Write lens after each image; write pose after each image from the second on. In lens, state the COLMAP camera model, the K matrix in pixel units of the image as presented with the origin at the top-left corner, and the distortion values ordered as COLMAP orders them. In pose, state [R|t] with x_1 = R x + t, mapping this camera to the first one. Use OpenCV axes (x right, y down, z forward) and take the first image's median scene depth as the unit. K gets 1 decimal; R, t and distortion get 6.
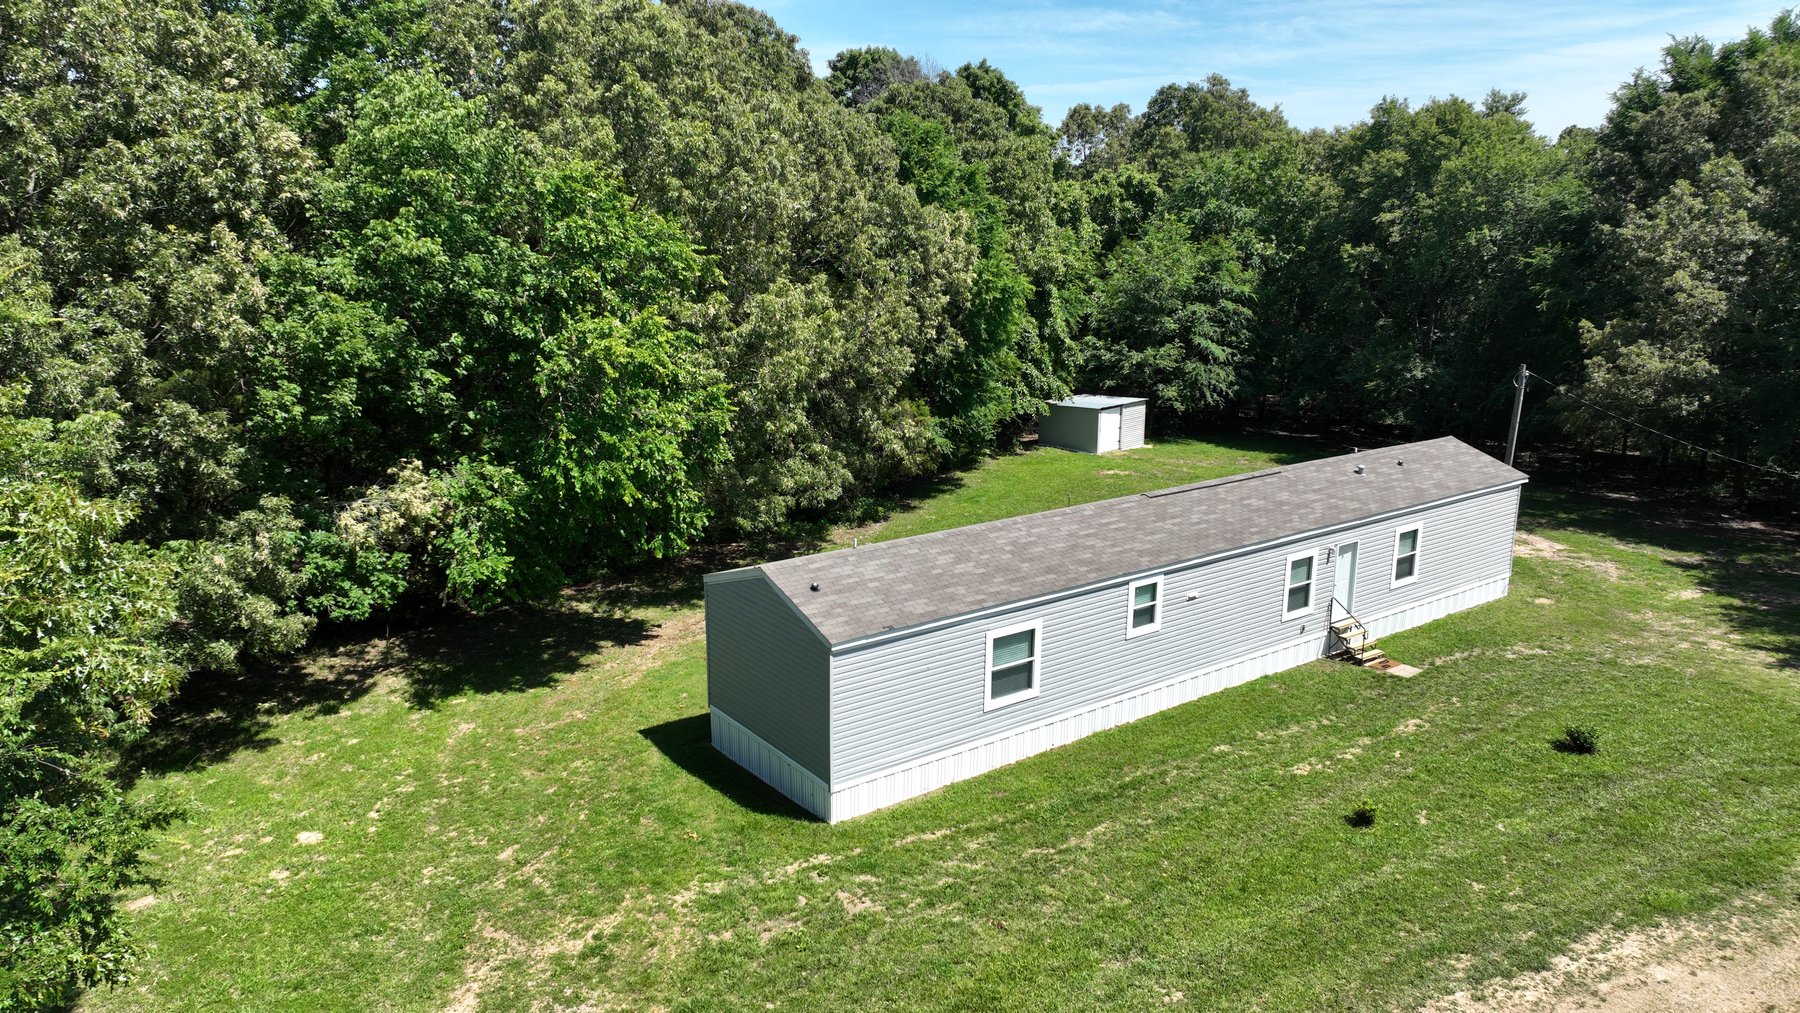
lens RADIAL K [[1258.3, 0, 906.9], [0, 1258.3, 500.3], [0, 0, 1]] dist [-0.012712, 0.030740]
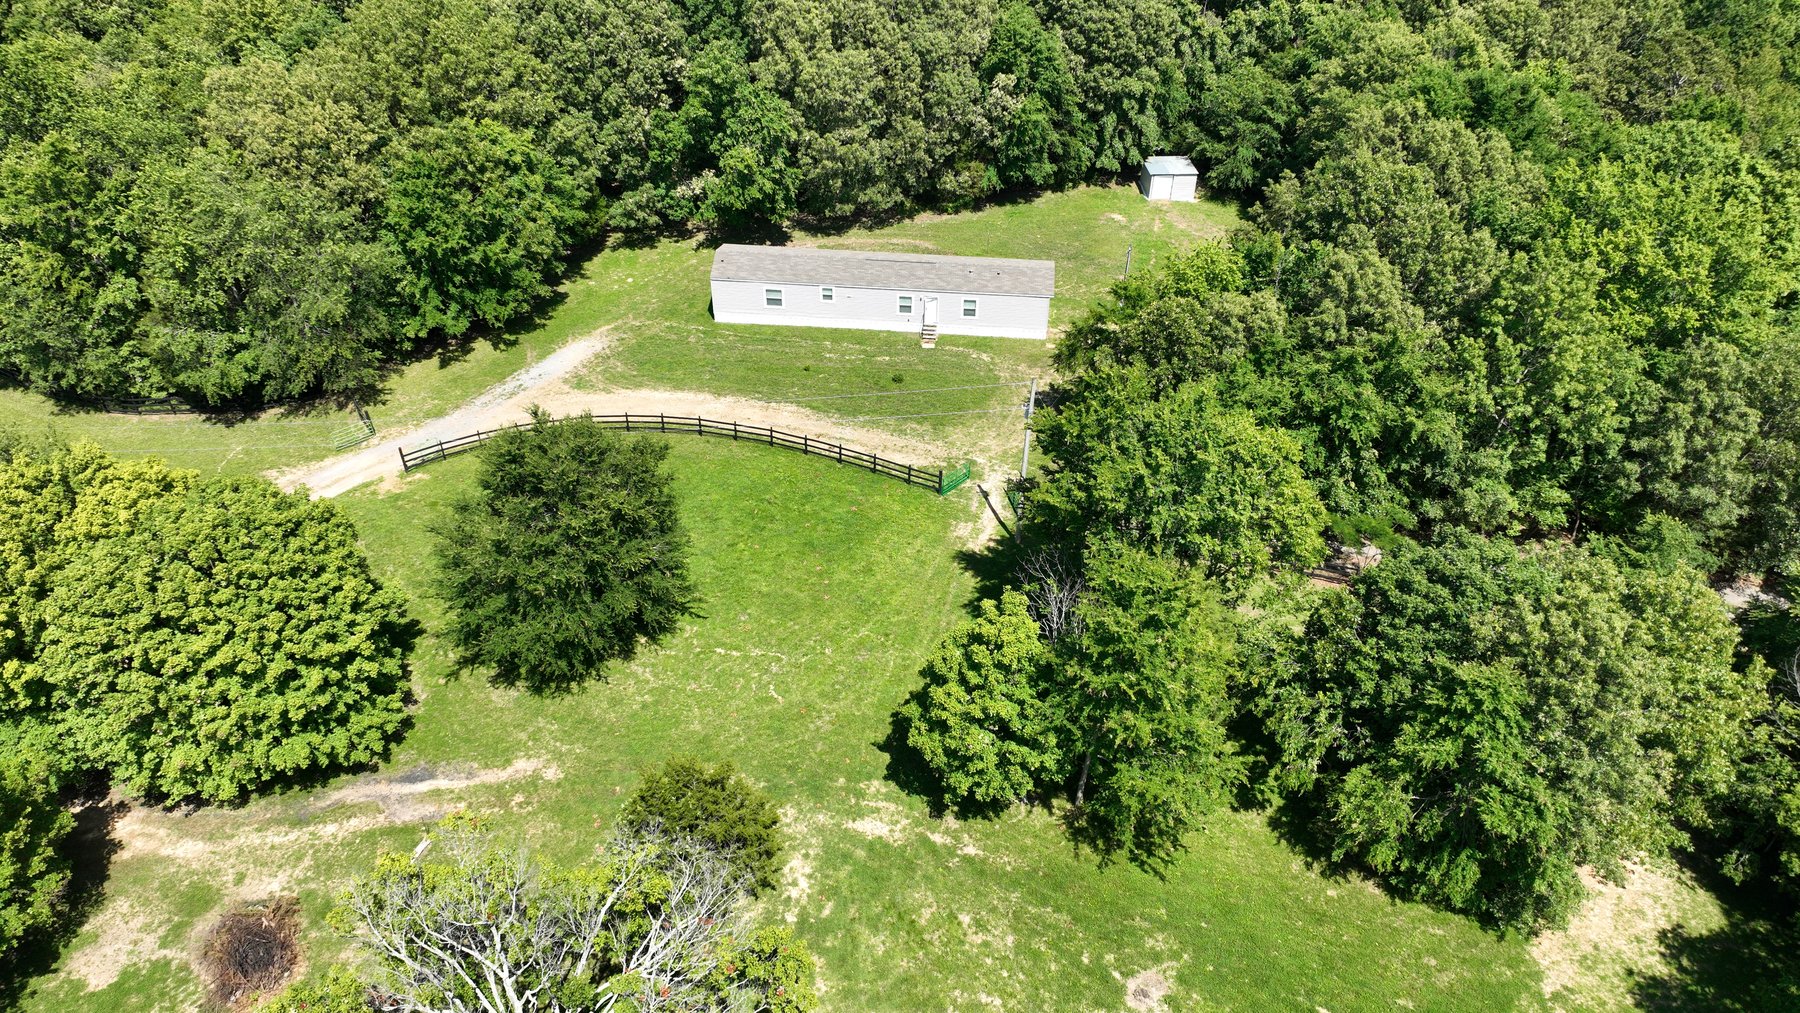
lens RADIAL K [[1258.3, 0, 906.9], [0, 1258.3, 500.3], [0, 0, 1]] dist [-0.012712, 0.030740]
pose [[0.761131, 0.412689, -0.500367, 2.122836], [-0.167464, 0.870343, 0.463097, -0.957259], [0.626606, -0.268684, 0.731556, -1.323548]]
